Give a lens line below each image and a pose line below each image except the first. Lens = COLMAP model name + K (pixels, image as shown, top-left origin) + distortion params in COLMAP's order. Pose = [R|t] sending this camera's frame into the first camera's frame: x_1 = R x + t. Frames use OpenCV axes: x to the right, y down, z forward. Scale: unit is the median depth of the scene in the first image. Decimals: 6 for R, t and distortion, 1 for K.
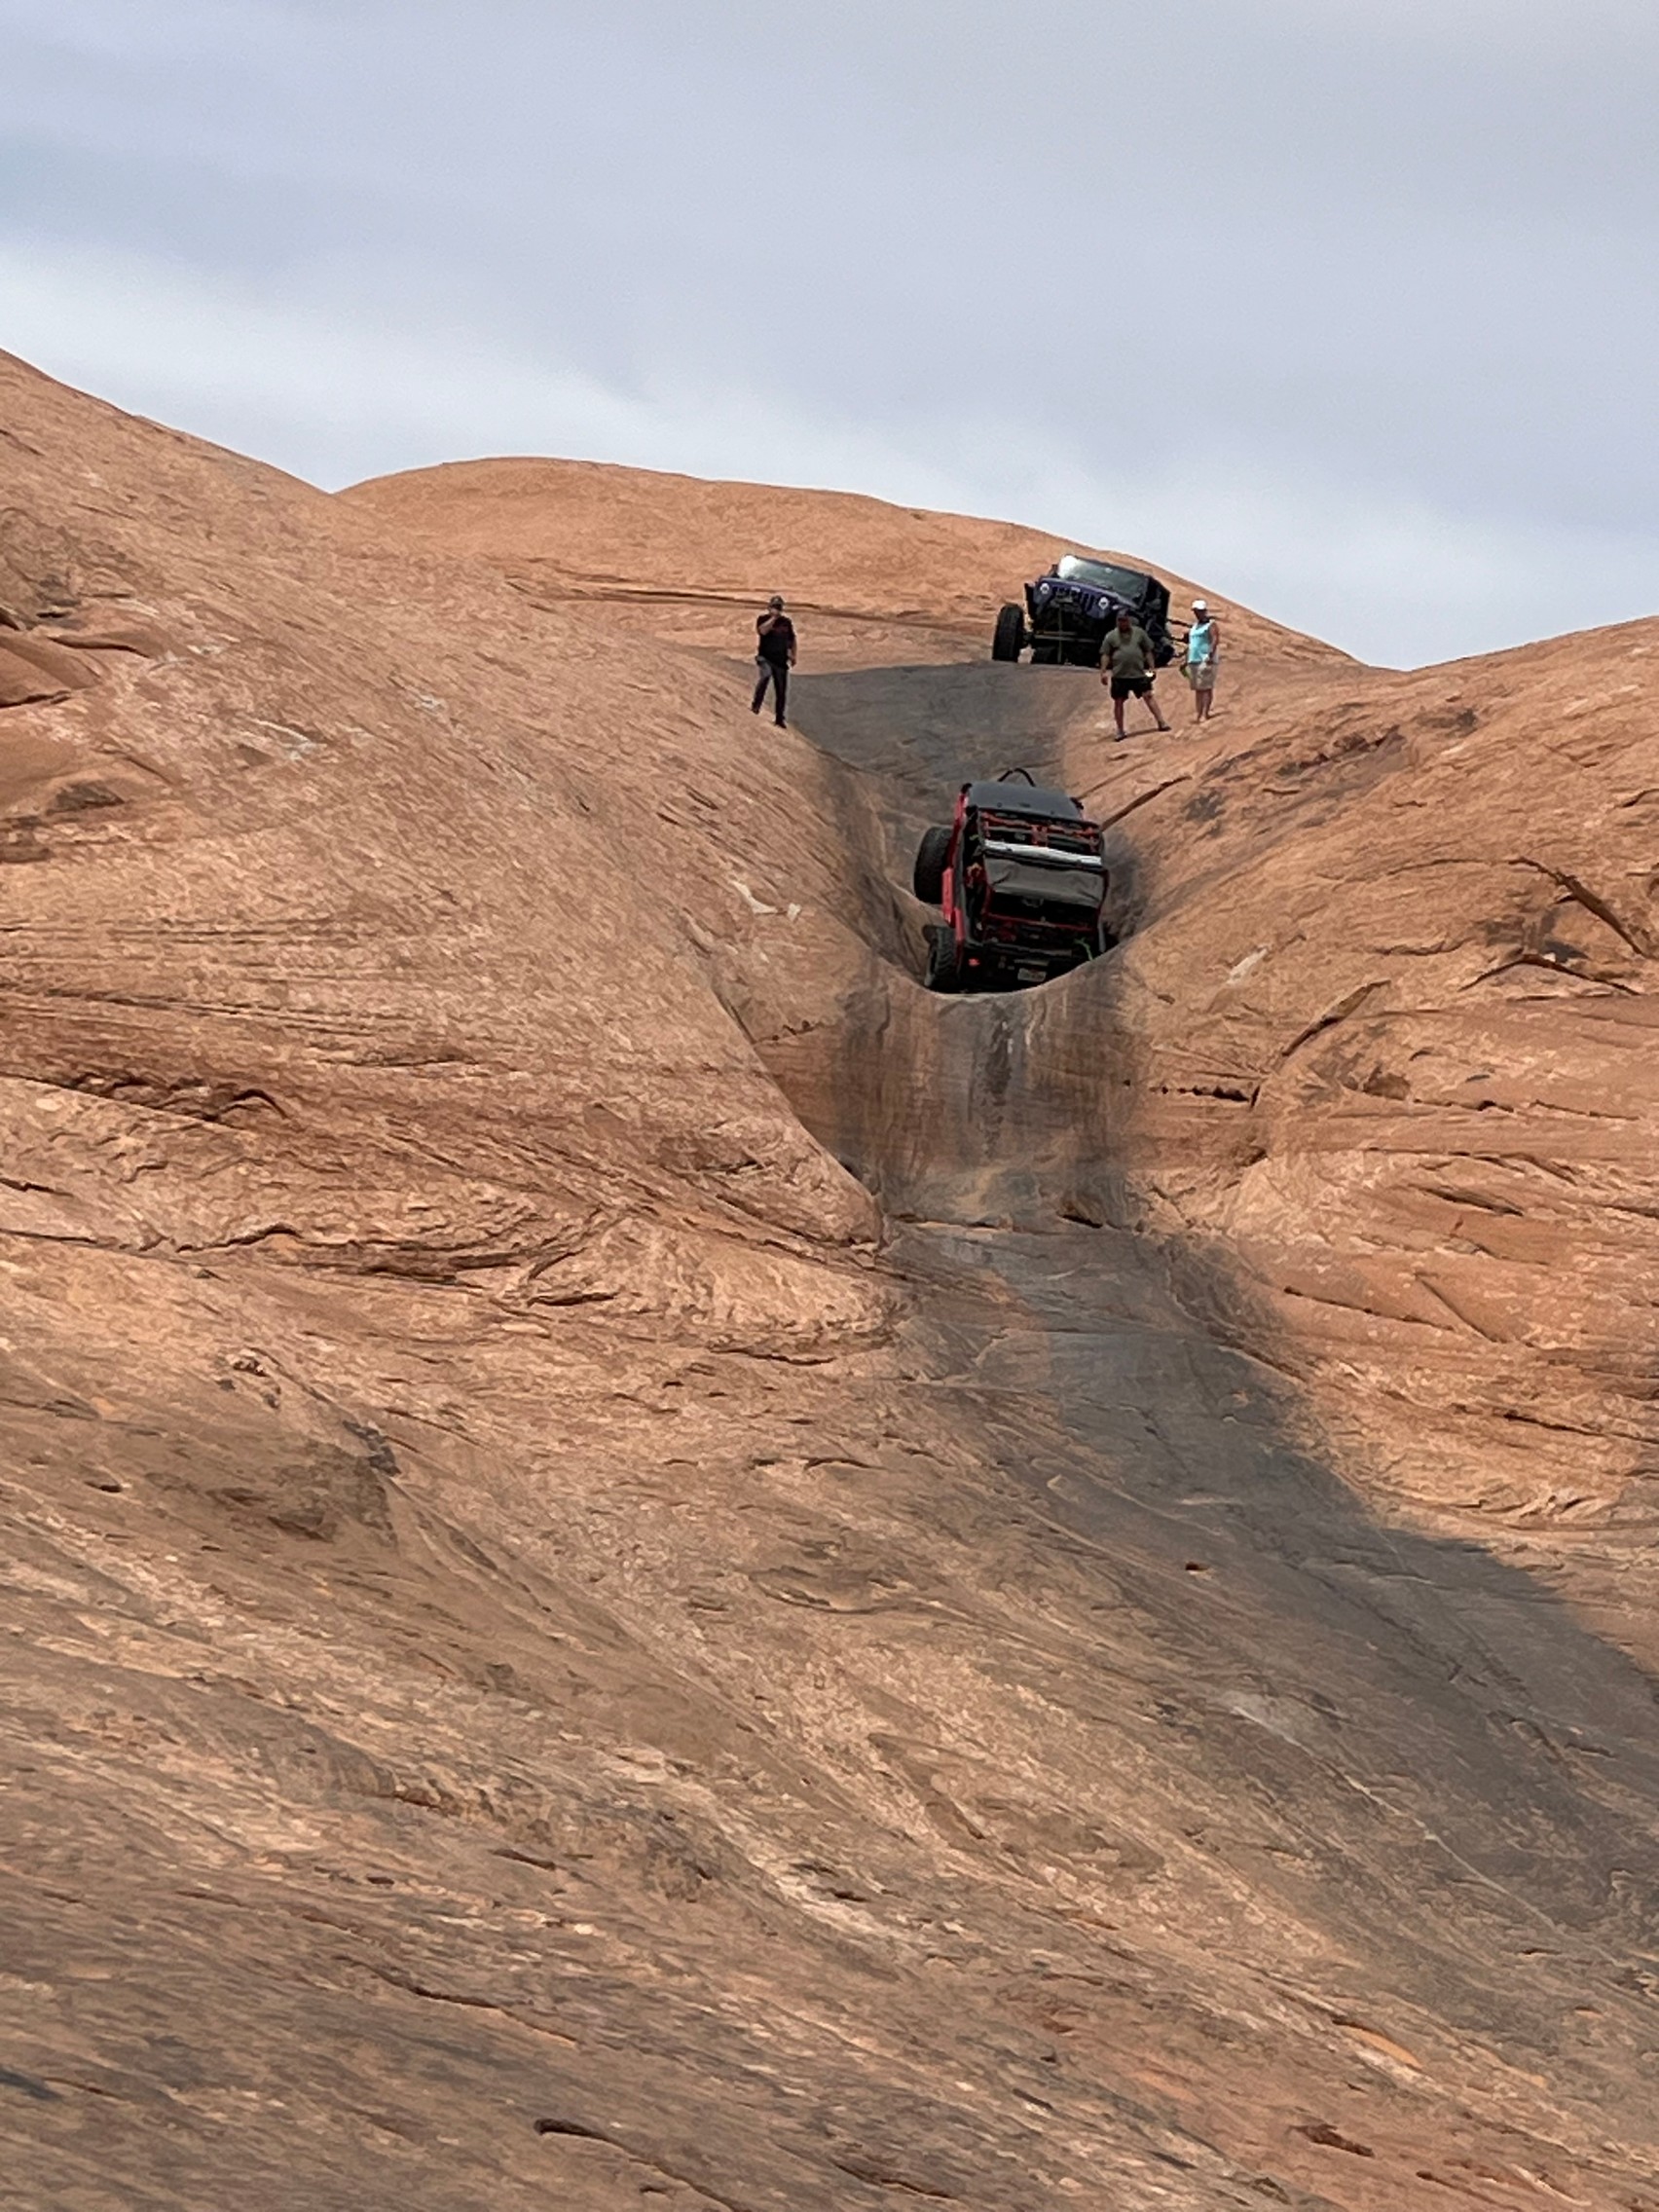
lens RADIAL K [[5171.9, 0, 850.4], [0, 5171.9, 1045.8], [0, 0, 1]] dist [0.119706, 0.000000]
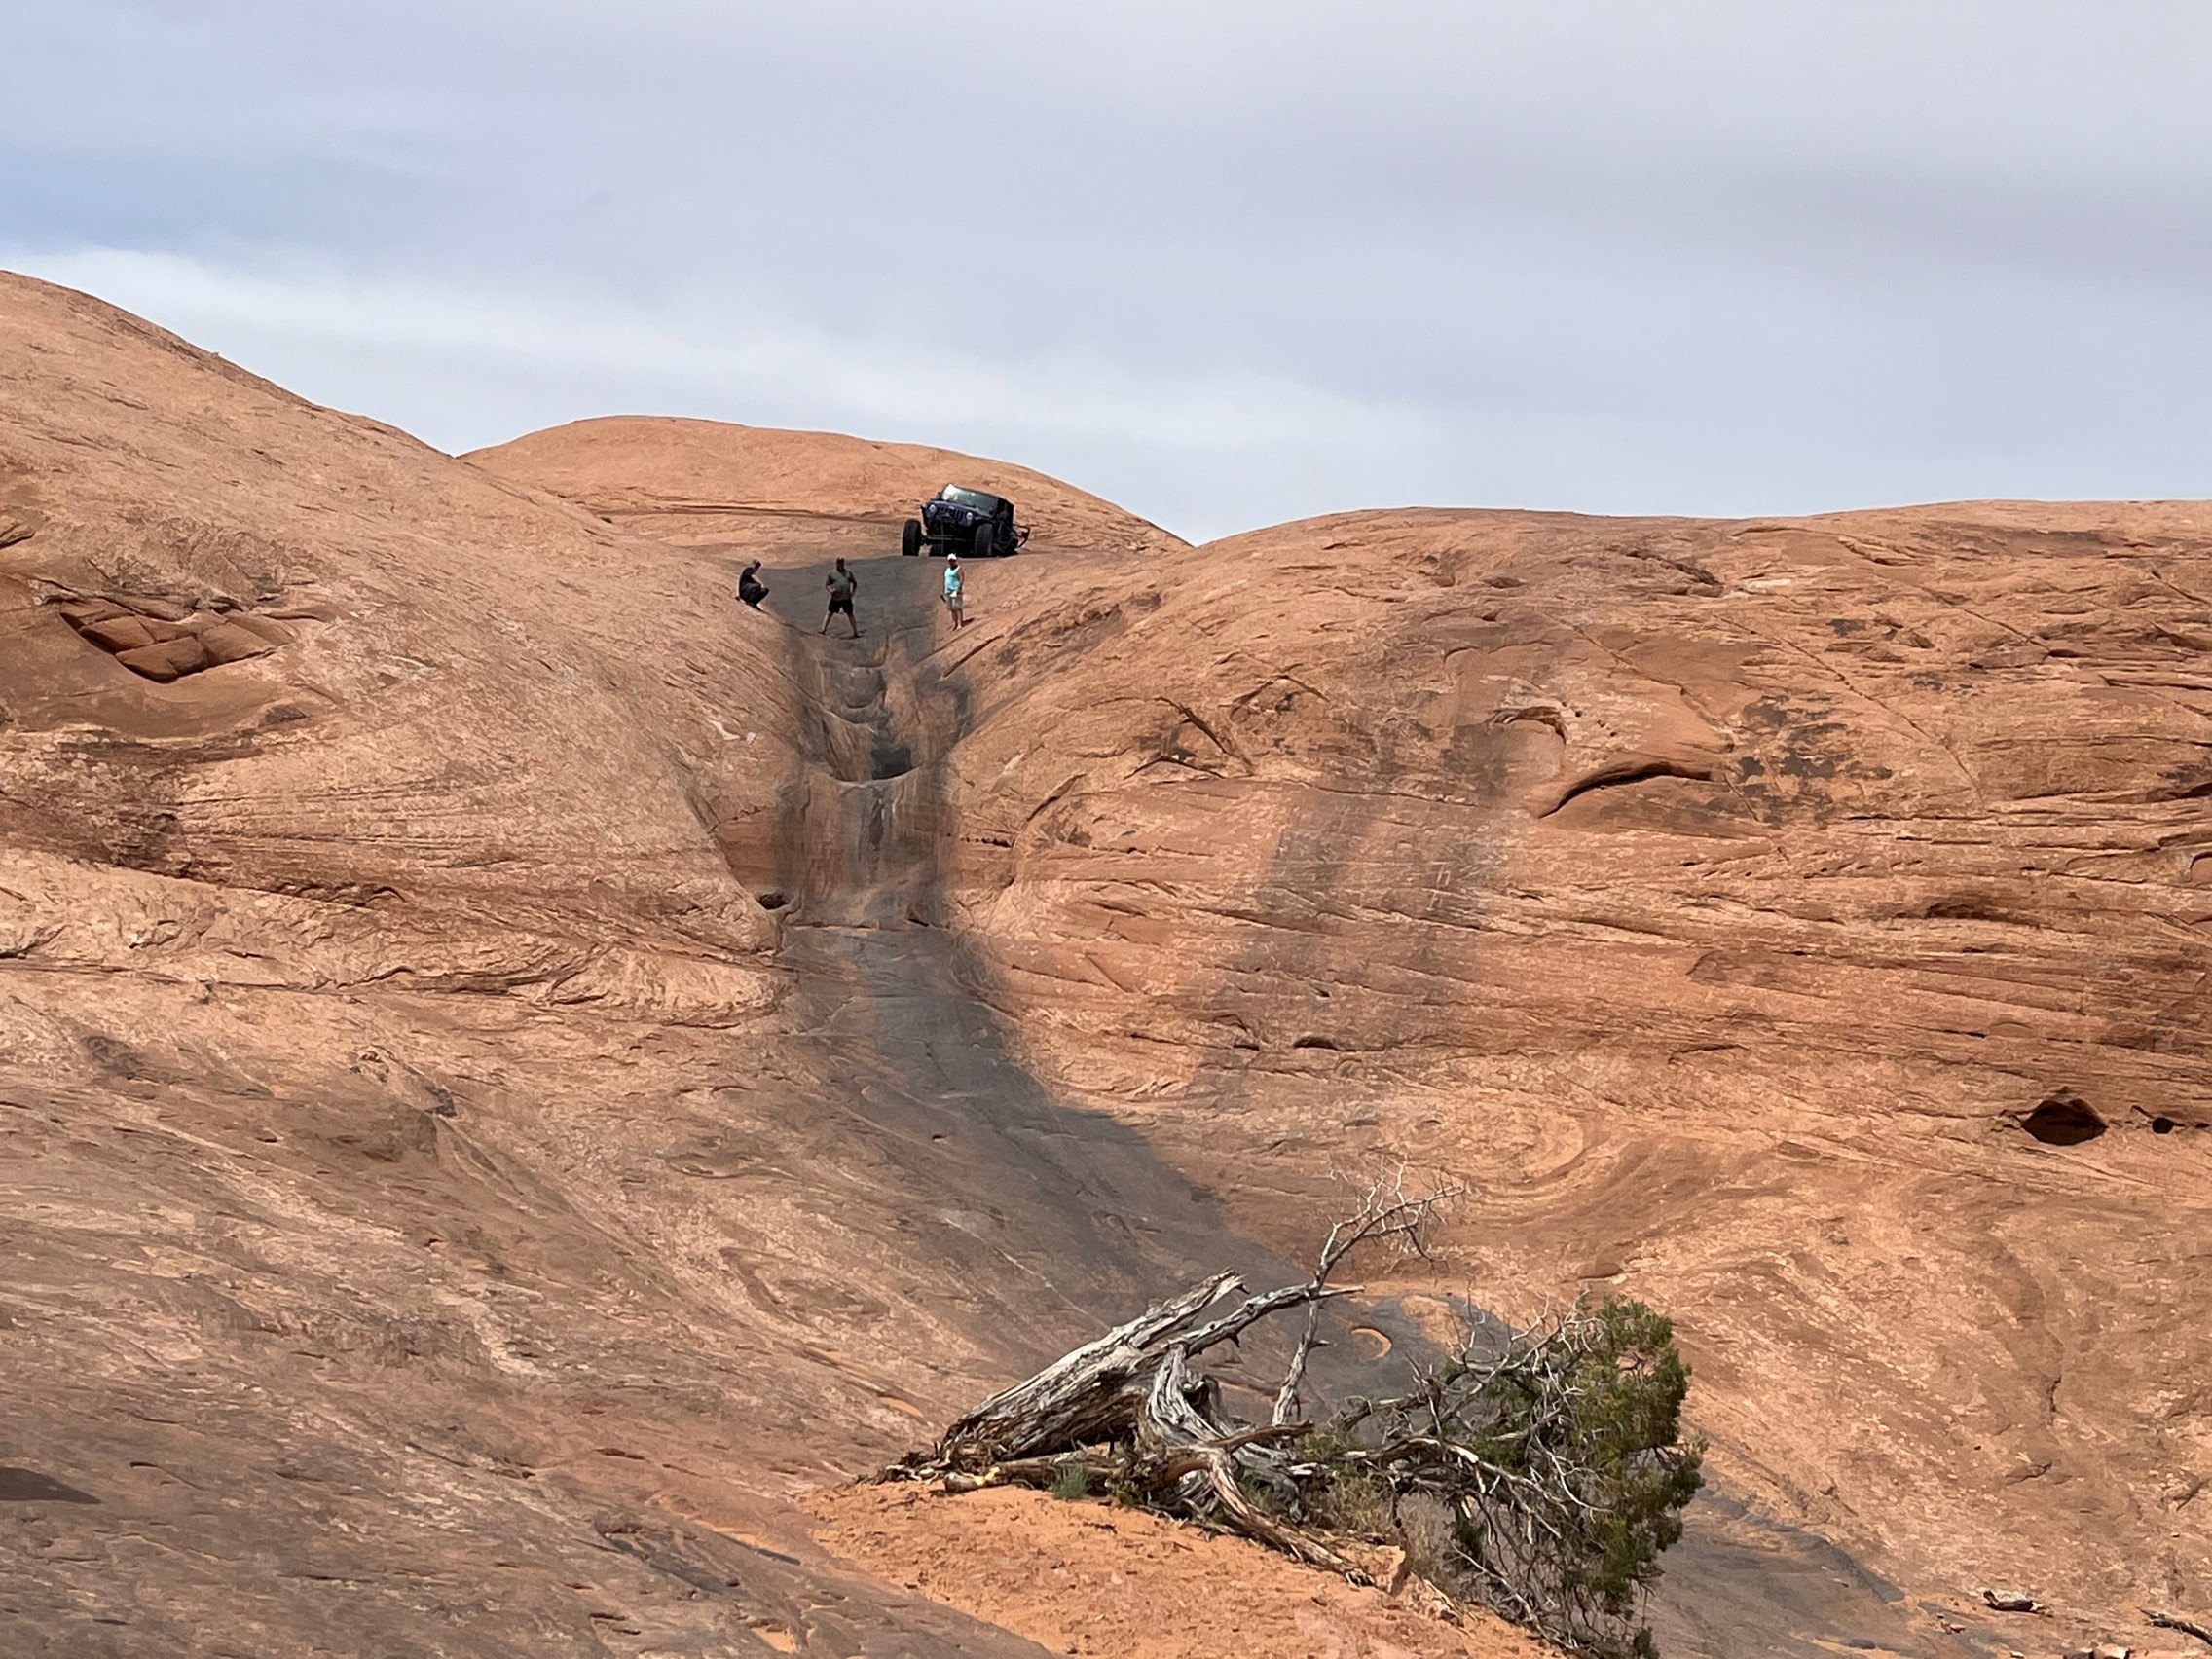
lens RADIAL K [[3471.9, 0, 1106.9], [0, 3471.9, 813.4], [0, 0, 1]] dist [0.088018, 0.000000]
pose [[0.997473, -0.048969, 0.051471, 0.062421], [0.047951, 0.998632, 0.020833, -0.027400], [-0.052421, -0.018313, 0.998457, -0.156387]]
